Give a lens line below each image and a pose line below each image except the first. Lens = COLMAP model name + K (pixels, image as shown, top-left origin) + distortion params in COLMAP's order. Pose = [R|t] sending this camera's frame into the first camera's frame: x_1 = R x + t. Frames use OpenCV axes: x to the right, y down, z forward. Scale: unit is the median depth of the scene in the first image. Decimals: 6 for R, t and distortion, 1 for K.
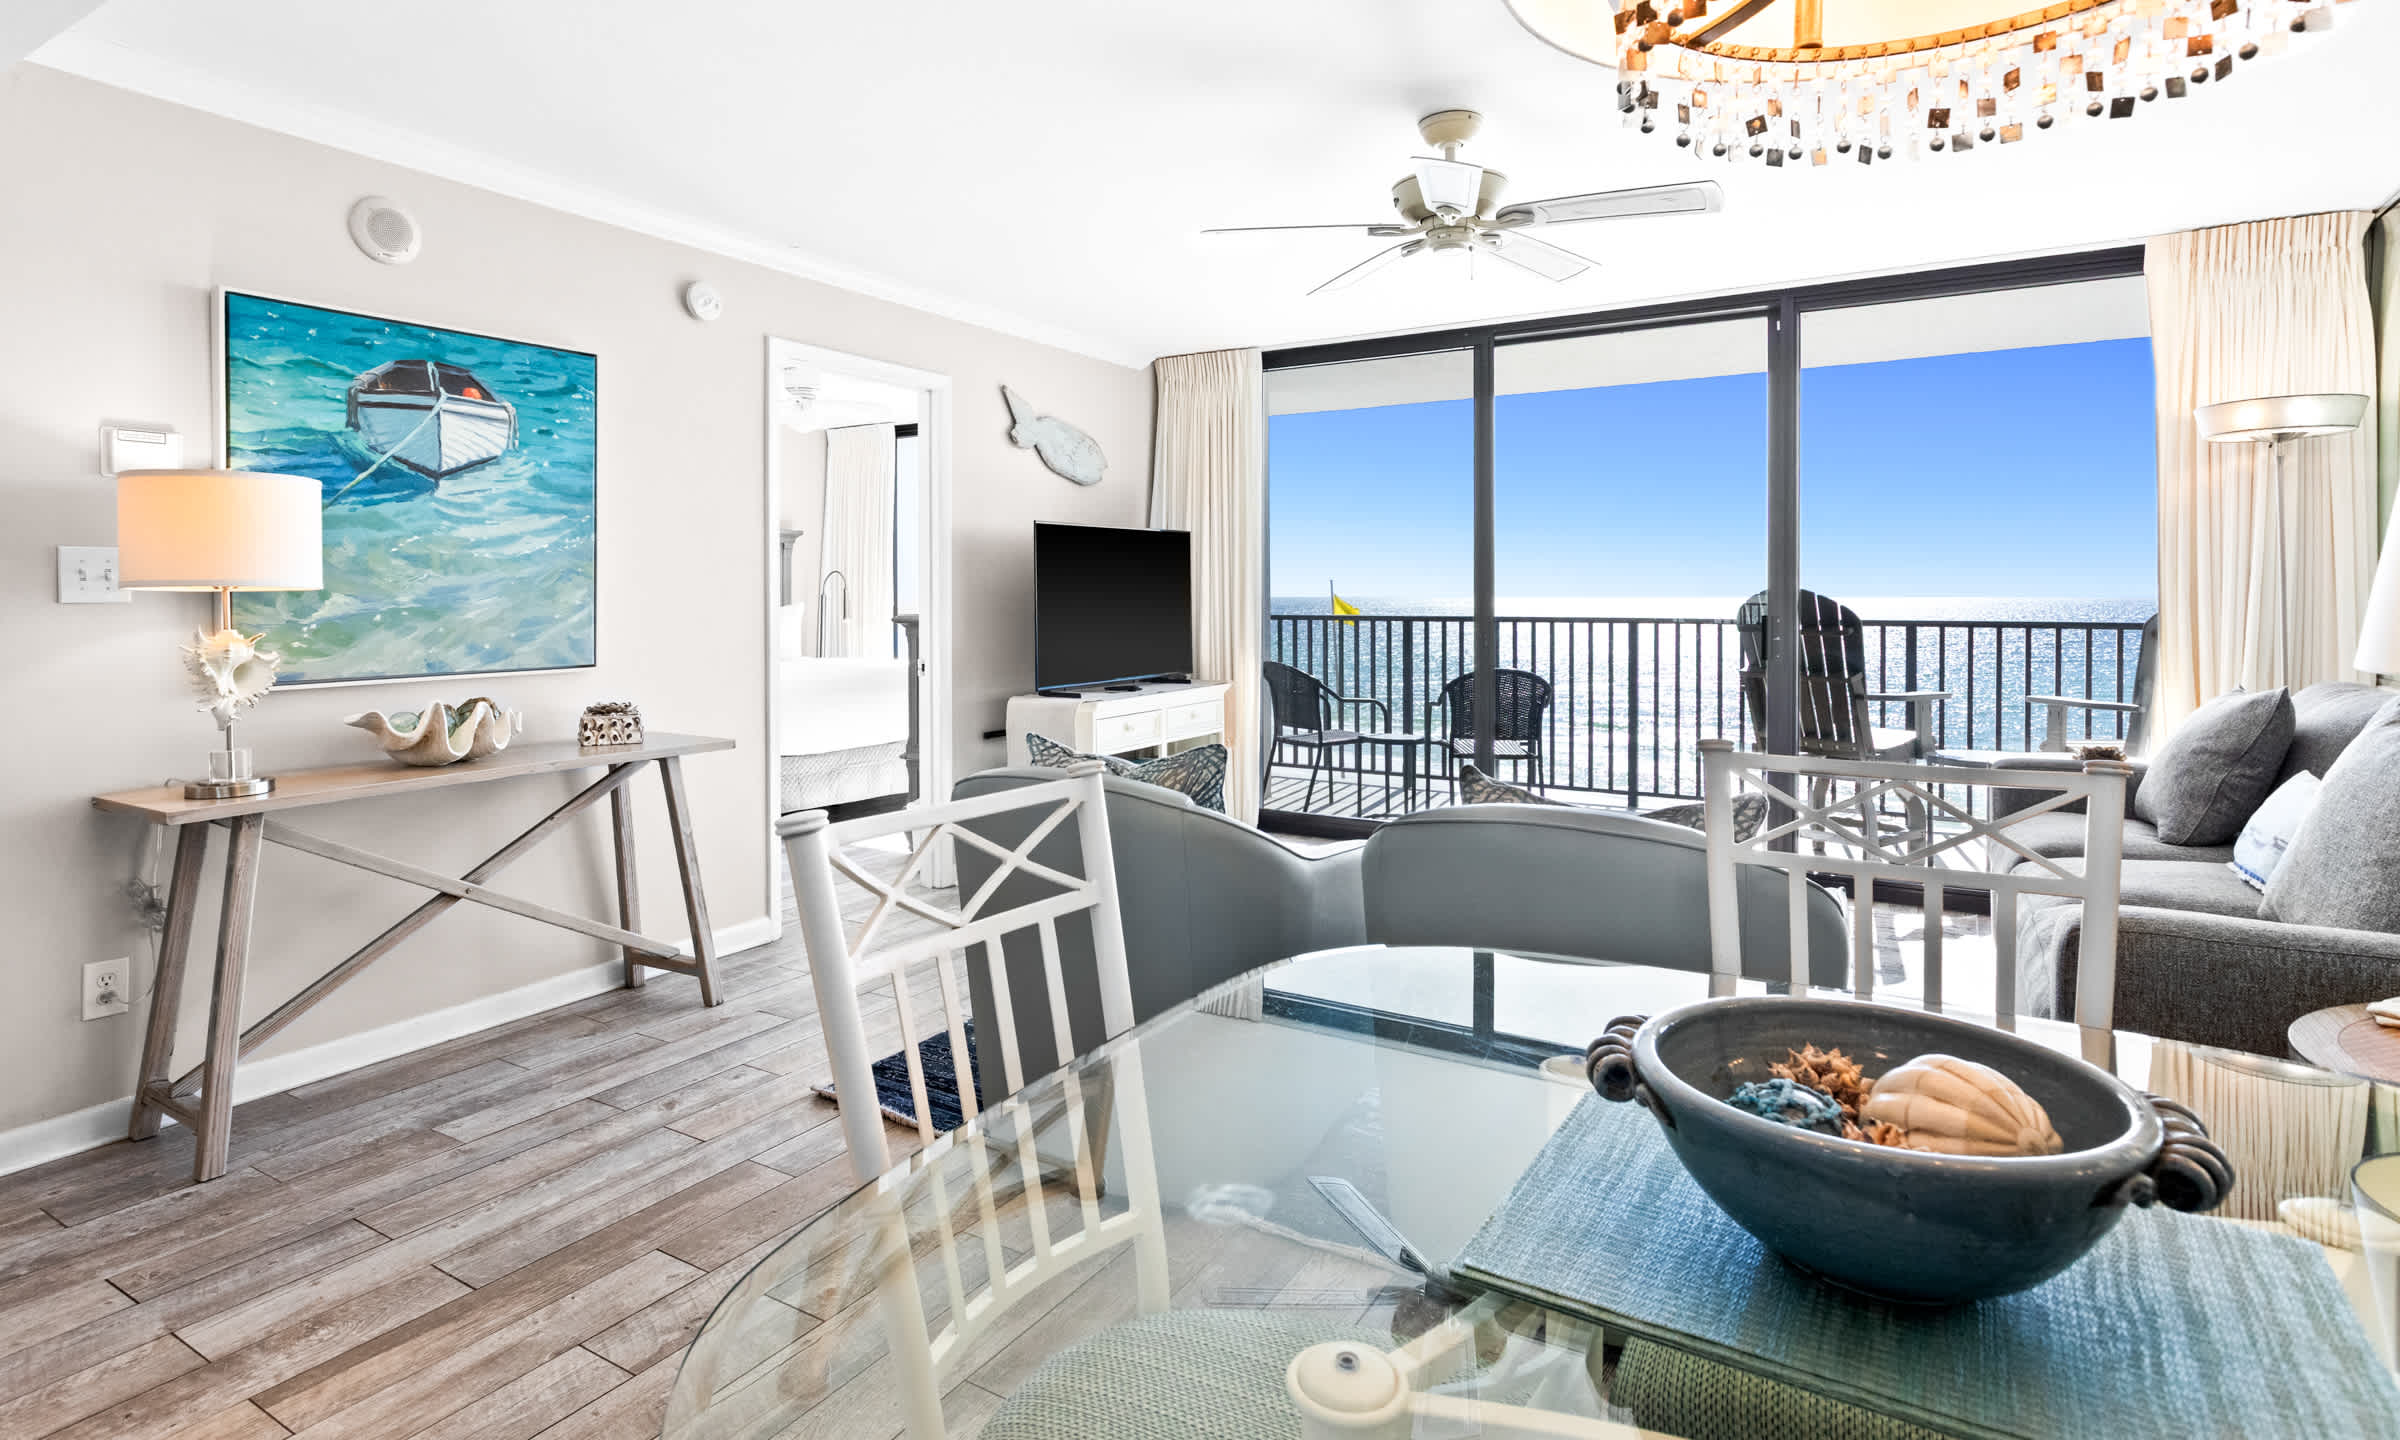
lens RADIAL K [[1208.0, 0, 1157.5], [0, 1208.0, 598.0], [0, 0, 1]] dist [-0.000937, -0.001530]
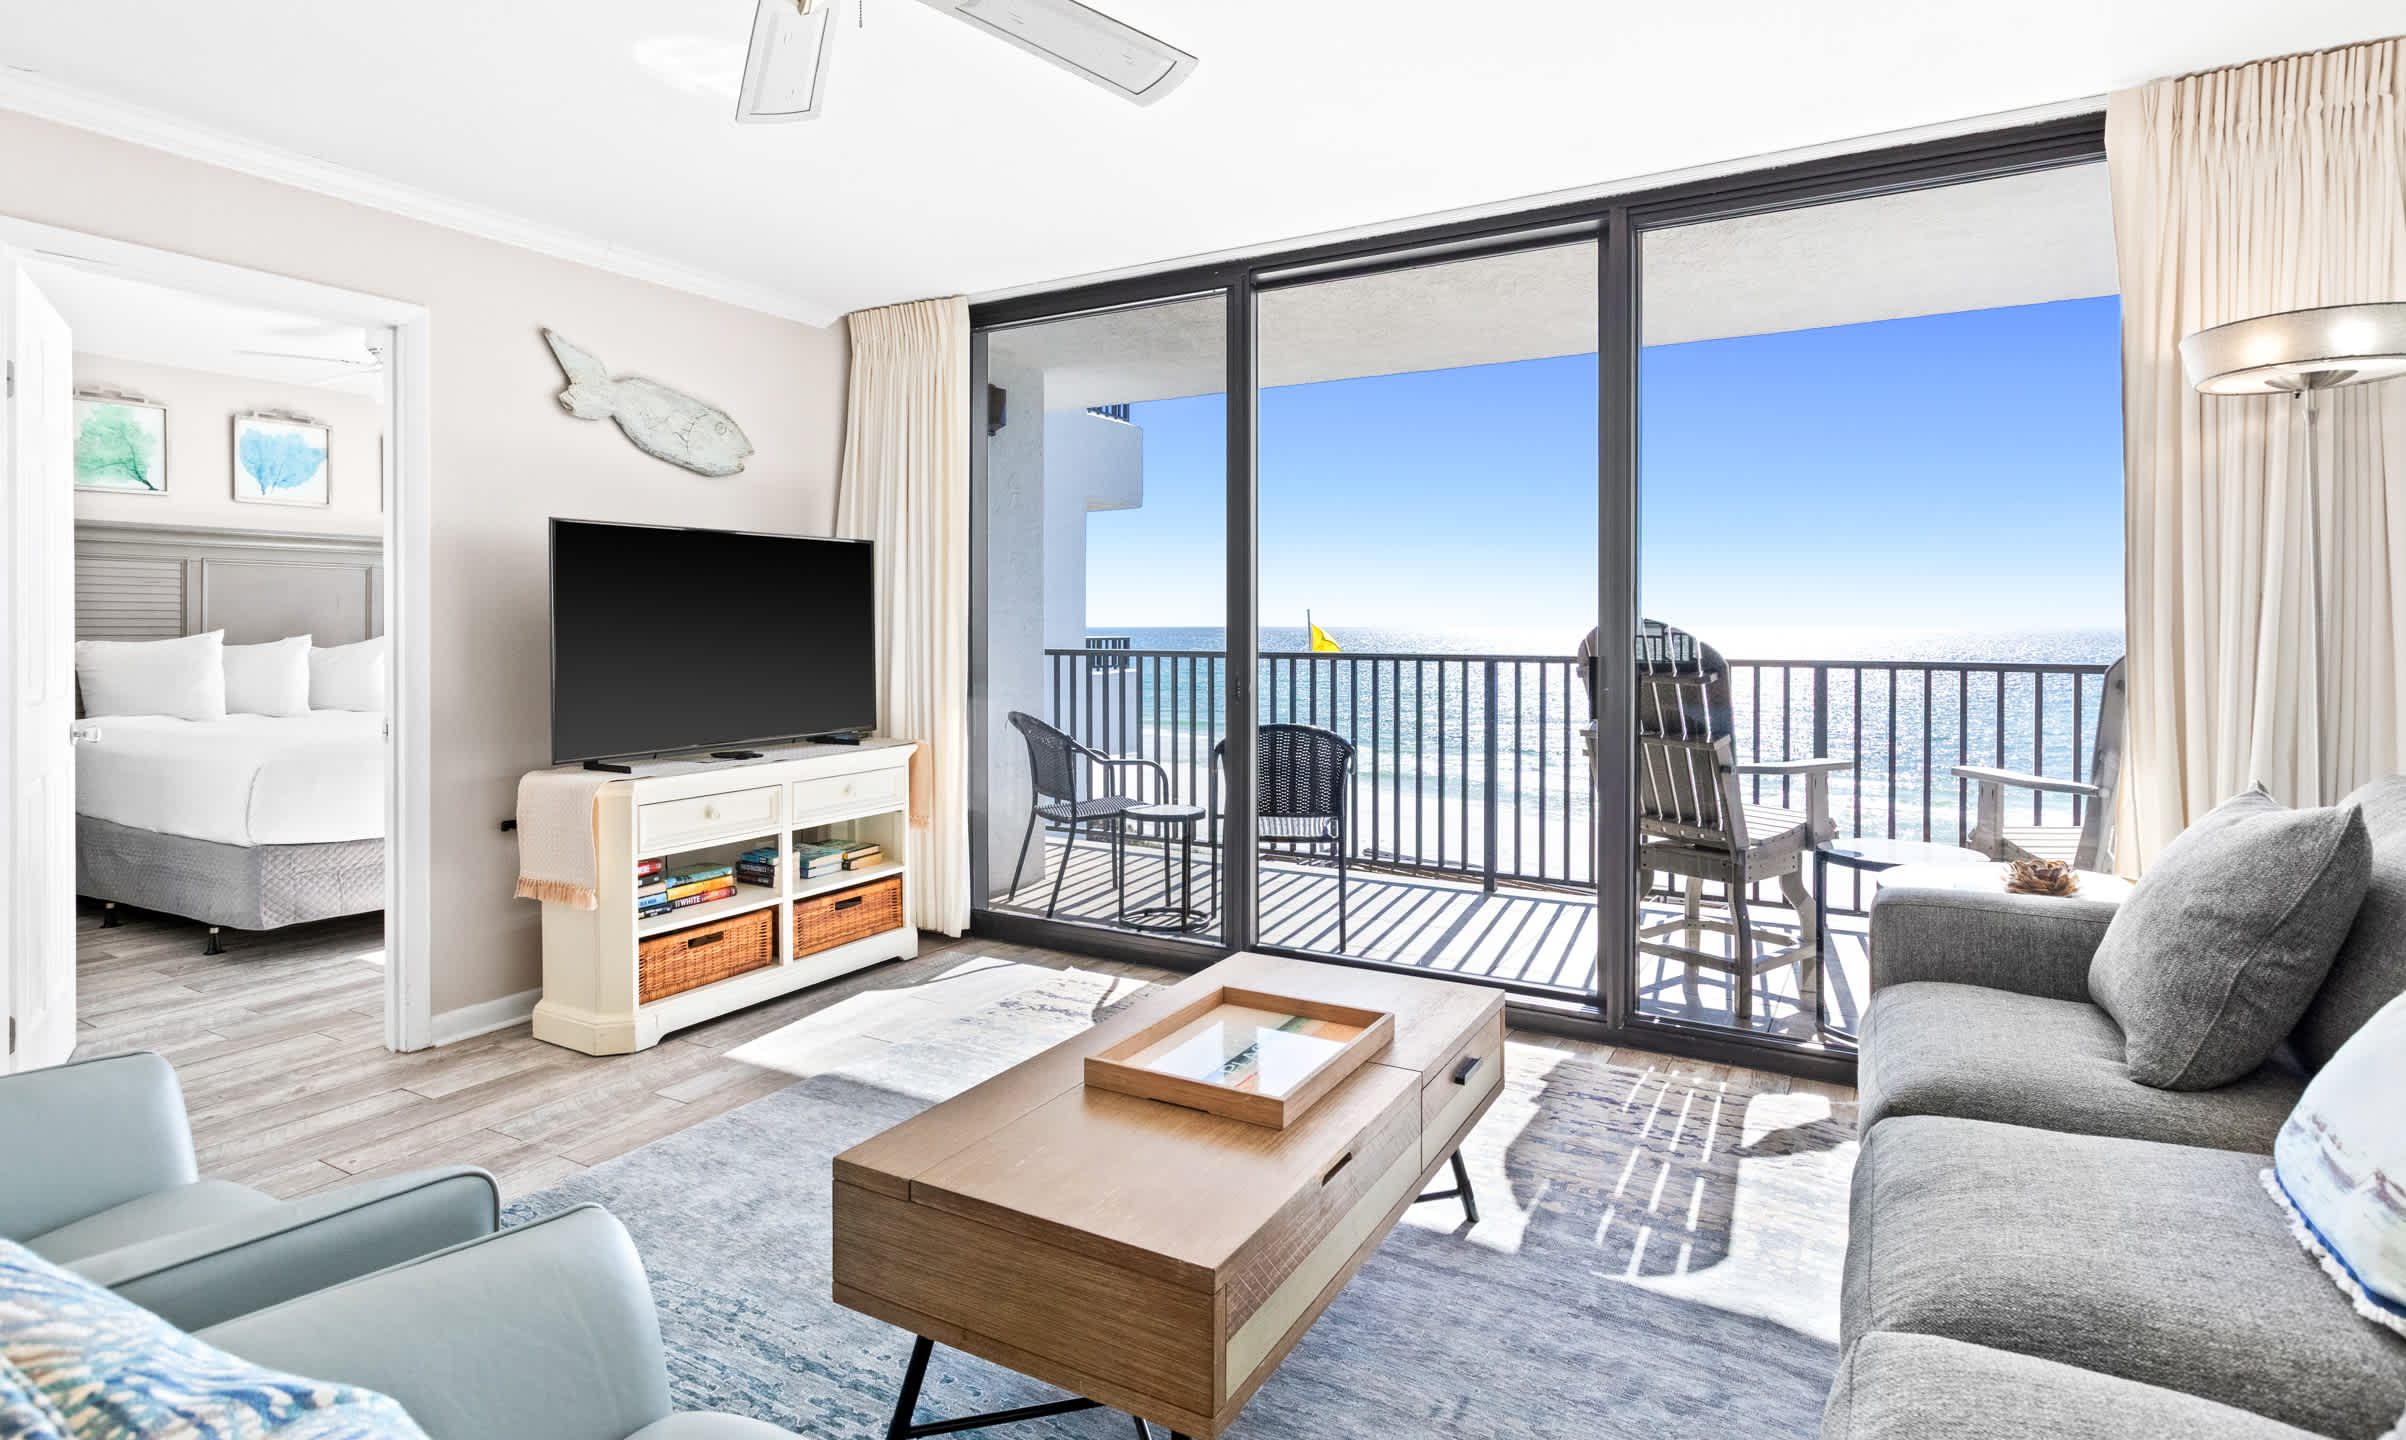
lens RADIAL K [[1318.1, 0, 1134.8], [0, 1318.1, 613.4], [0, 0, 1]] dist [0.002001, 0.003299]
pose [[0.998962, 0.002227, 0.045503, 0.192940], [-0.001704, 0.999932, -0.011534, -0.001166], [-0.045526, 0.011445, 0.998898, 0.229359]]
